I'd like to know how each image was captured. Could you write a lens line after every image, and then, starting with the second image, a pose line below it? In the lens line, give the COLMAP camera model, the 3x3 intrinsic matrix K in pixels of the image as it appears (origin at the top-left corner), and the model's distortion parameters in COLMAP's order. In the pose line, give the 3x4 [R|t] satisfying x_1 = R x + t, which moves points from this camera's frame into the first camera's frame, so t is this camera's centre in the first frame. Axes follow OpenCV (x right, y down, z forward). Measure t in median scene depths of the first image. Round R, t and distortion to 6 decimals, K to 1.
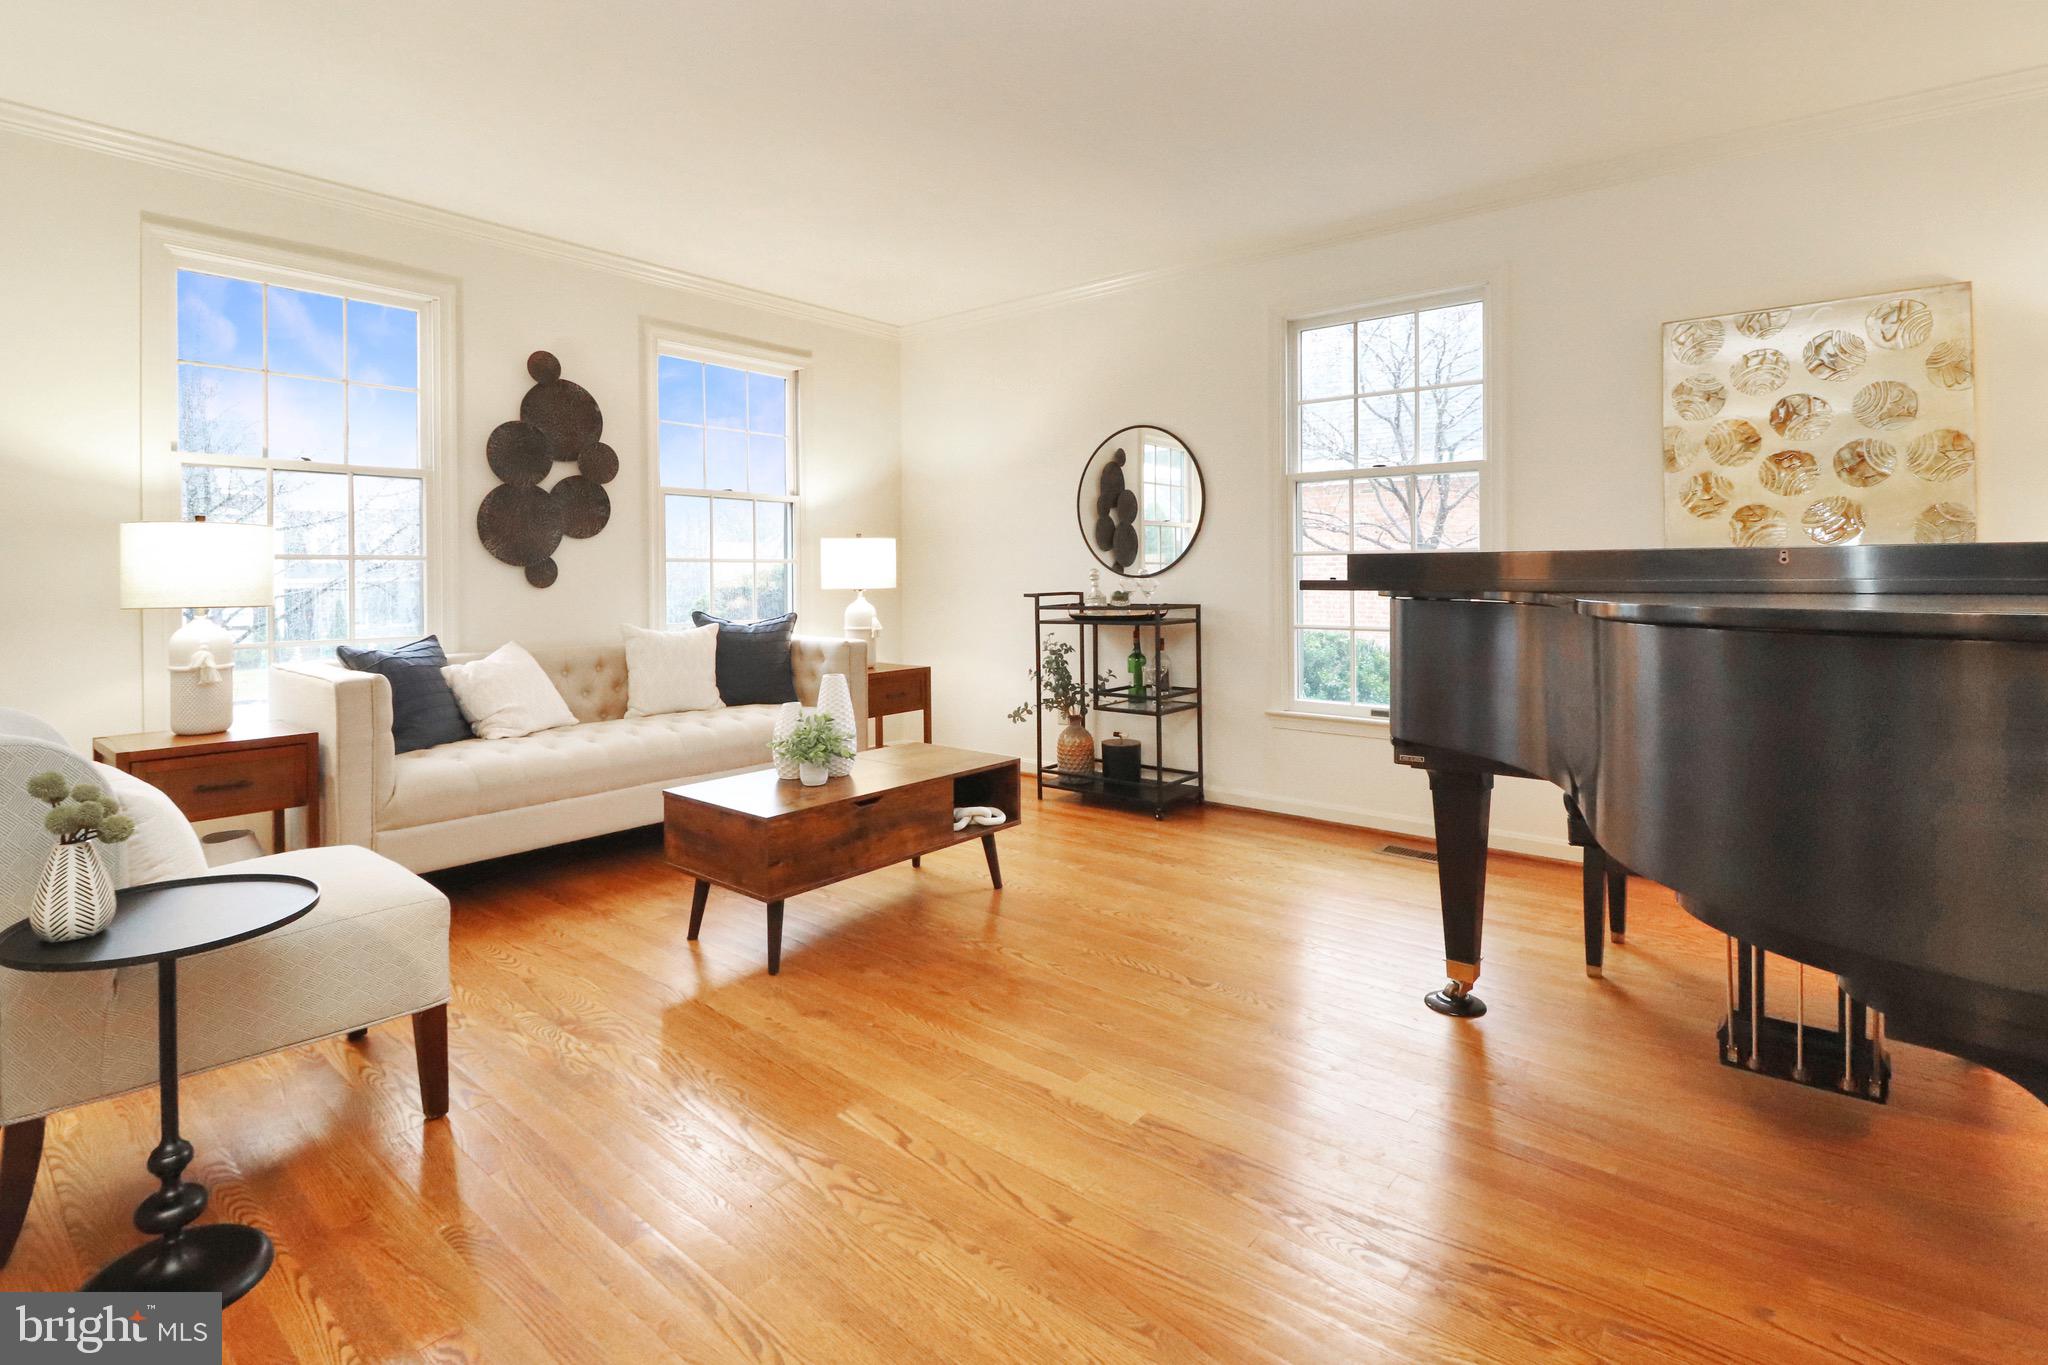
lens RADIAL K [[970.8, 0, 1019.1], [0, 970.8, 596.6], [0, 0, 1]] dist [0.001105, -0.009742]
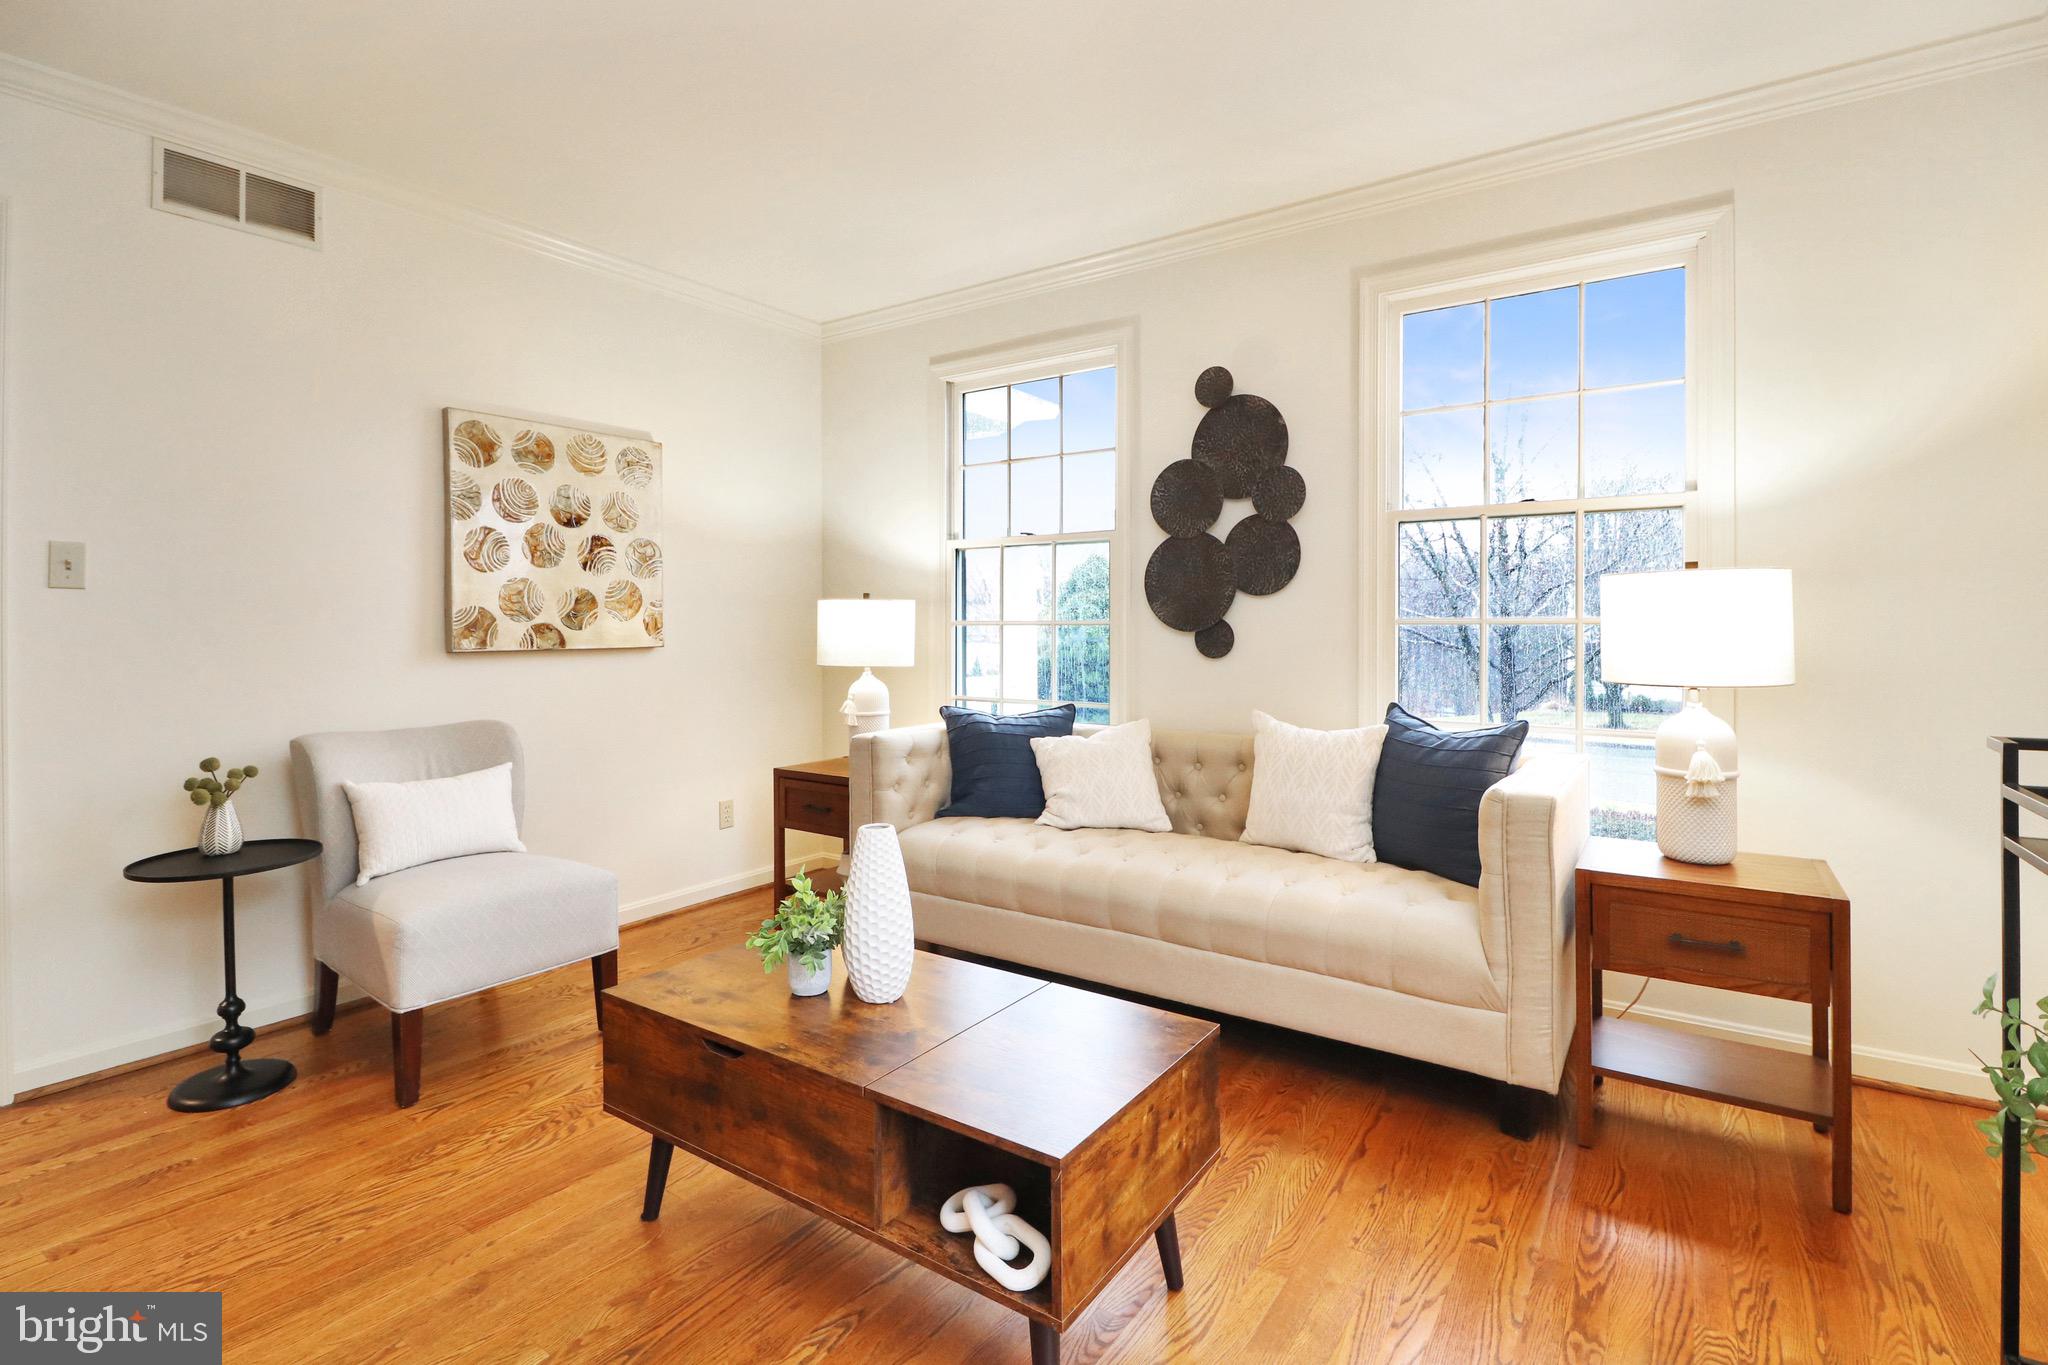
lens RADIAL K [[973.1, 0, 1021.8], [0, 973.1, 625.3], [0, 0, 1]] dist [0.000379, 0.000038]
pose [[0.084990, 0.005635, -0.996366, 0.301576], [-0.018478, 0.999821, 0.004078, -0.035895], [0.996210, 0.018064, 0.085079, 0.747816]]
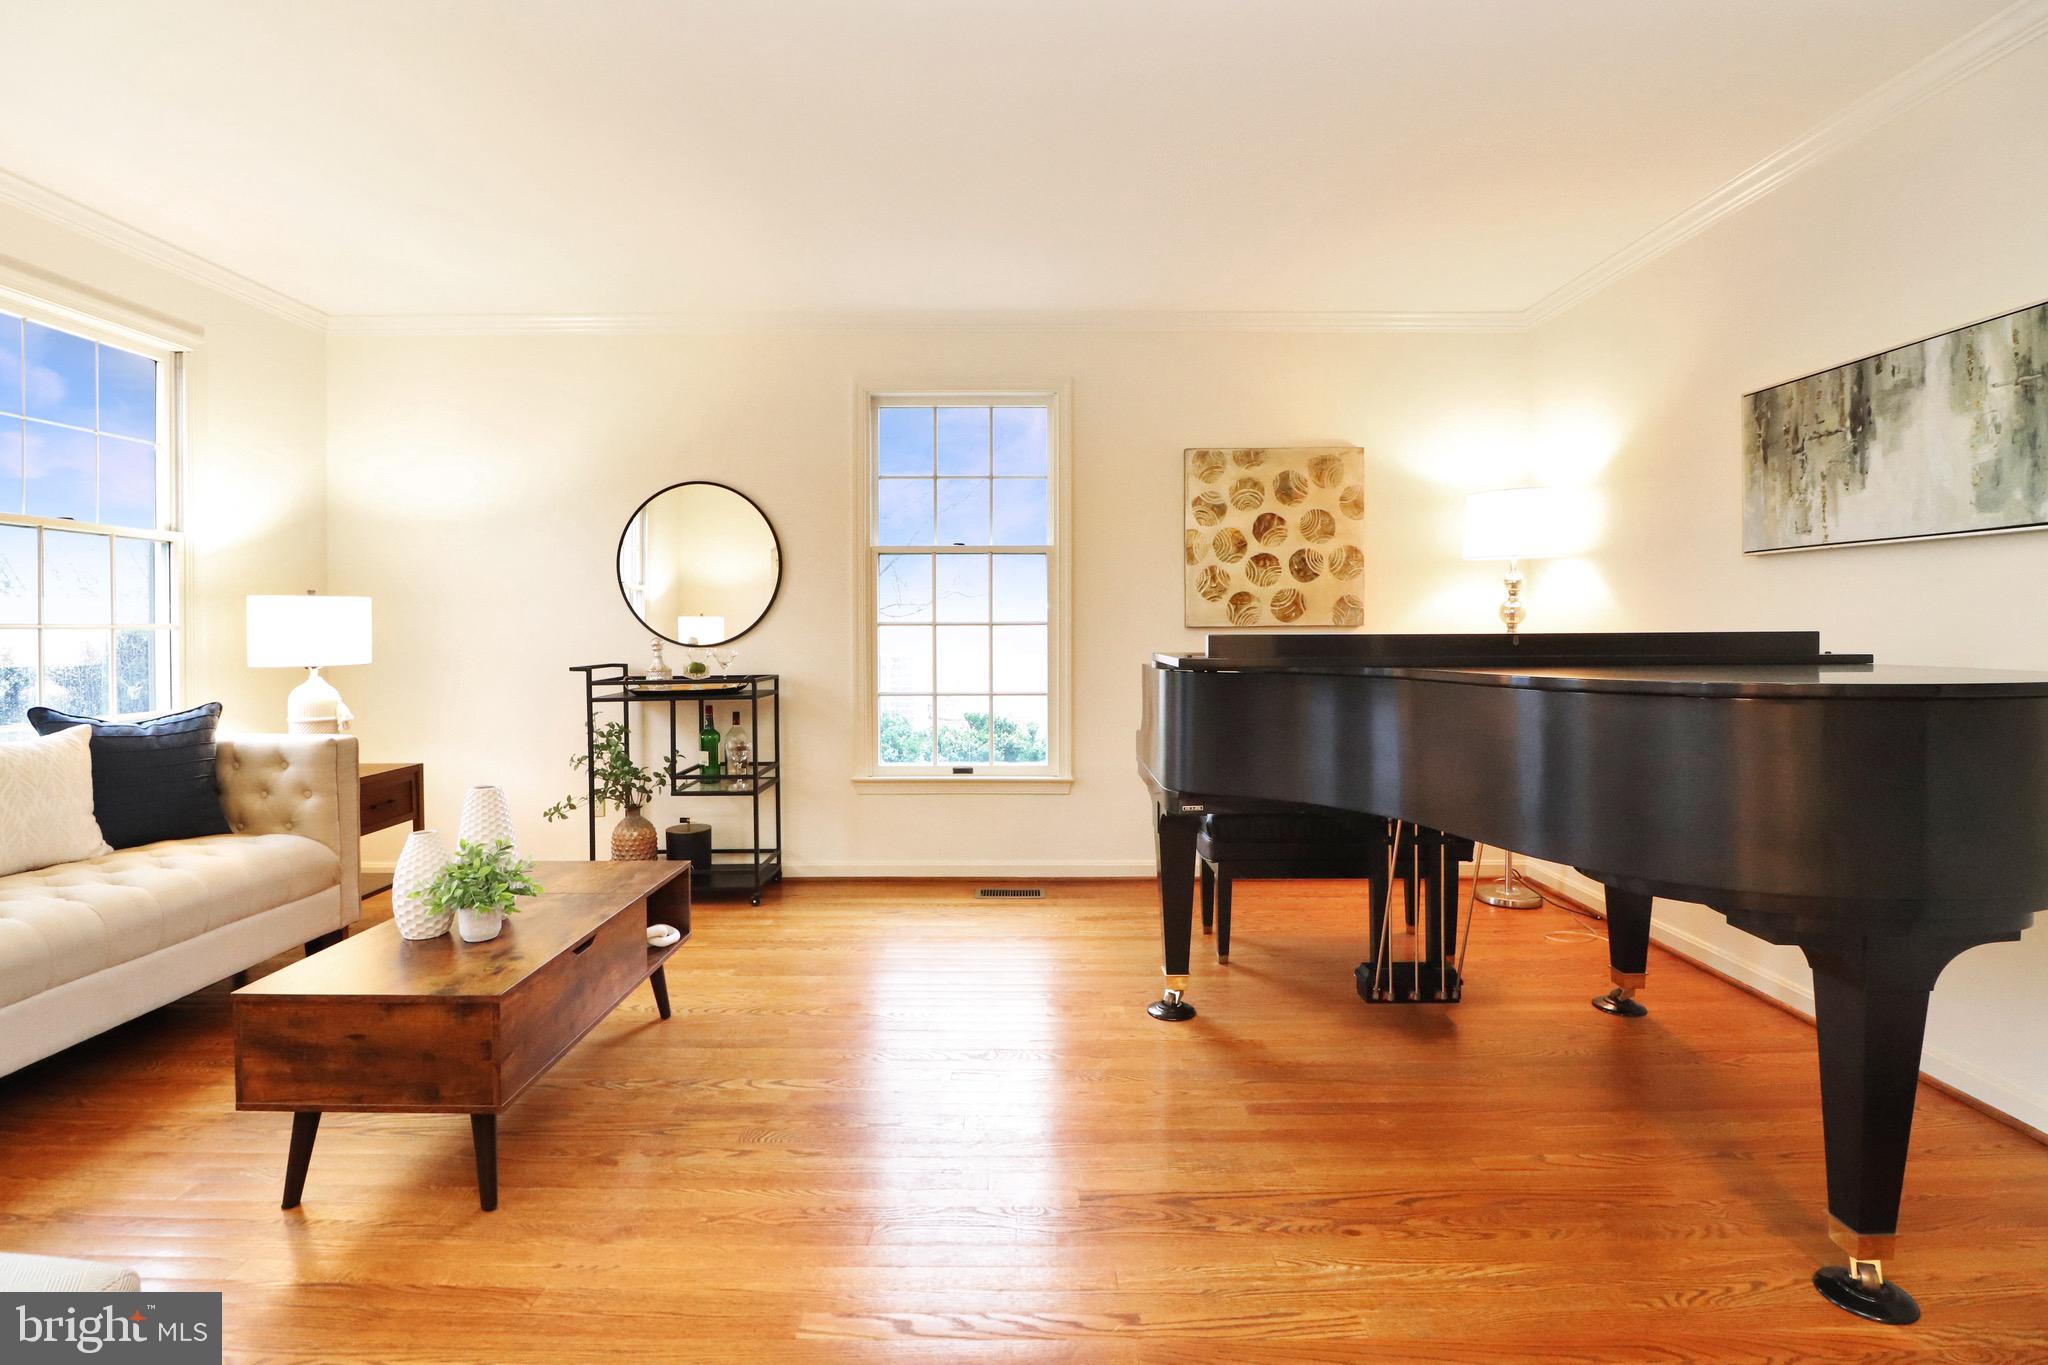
lens RADIAL K [[950.7, 0, 1014.2], [0, 950.7, 658.1], [0, 0, 1]] dist [0.002319, -0.015366]
pose [[0.770790, -0.016132, 0.636885, -0.244593], [0.014977, 0.999862, 0.007200, -0.012436], [-0.636914, 0.003988, 0.770925, 0.128759]]
